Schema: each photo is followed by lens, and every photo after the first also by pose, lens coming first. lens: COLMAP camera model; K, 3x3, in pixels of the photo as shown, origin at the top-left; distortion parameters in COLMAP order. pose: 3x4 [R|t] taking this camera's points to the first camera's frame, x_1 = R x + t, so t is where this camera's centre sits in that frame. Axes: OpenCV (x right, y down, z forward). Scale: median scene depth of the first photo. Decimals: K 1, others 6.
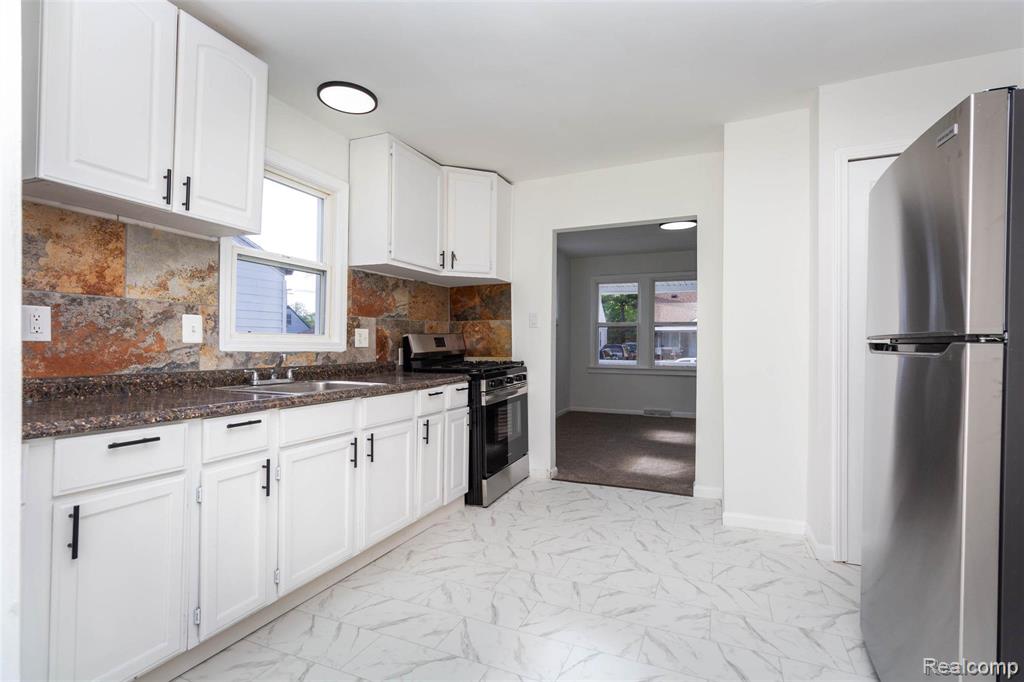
lens RADIAL K [[486.0, 0, 509.9], [0, 486.0, 349.6], [0, 0, 1]] dist [0.000738, -0.000521]
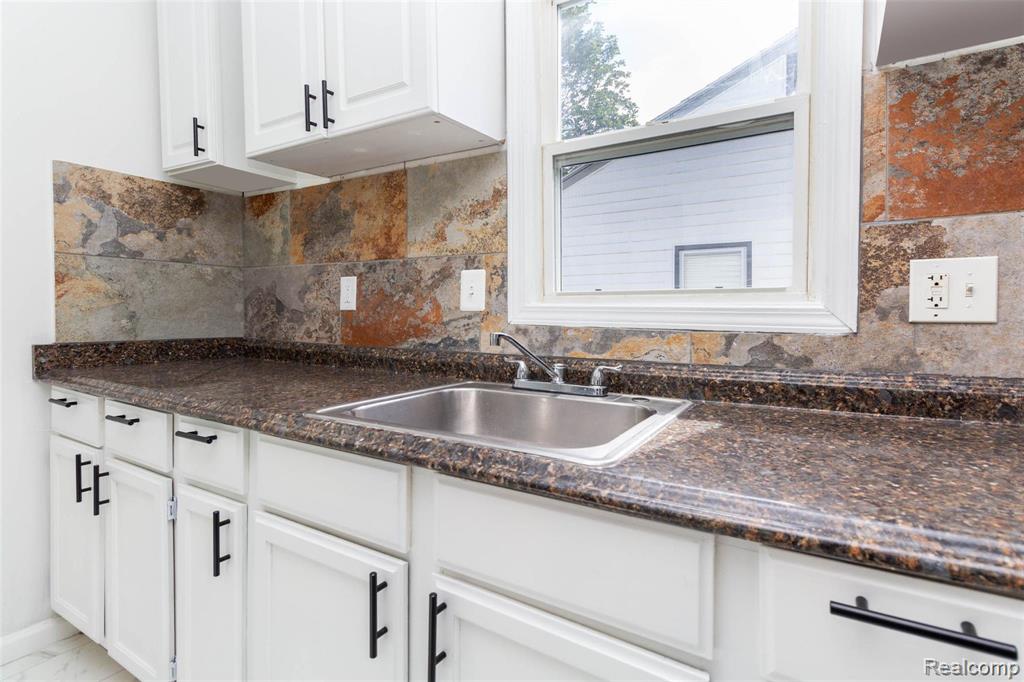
lens RADIAL K [[486.0, 0, 522.3], [0, 486.0, 317.8], [0, 0, 1]] dist [0.000738, -0.000521]
pose [[-0.118952, 0.006598, -0.992878, 0.020212], [-0.010627, 0.999912, 0.007918, -0.010447], [0.992843, 0.011493, -0.118871, 1.175987]]
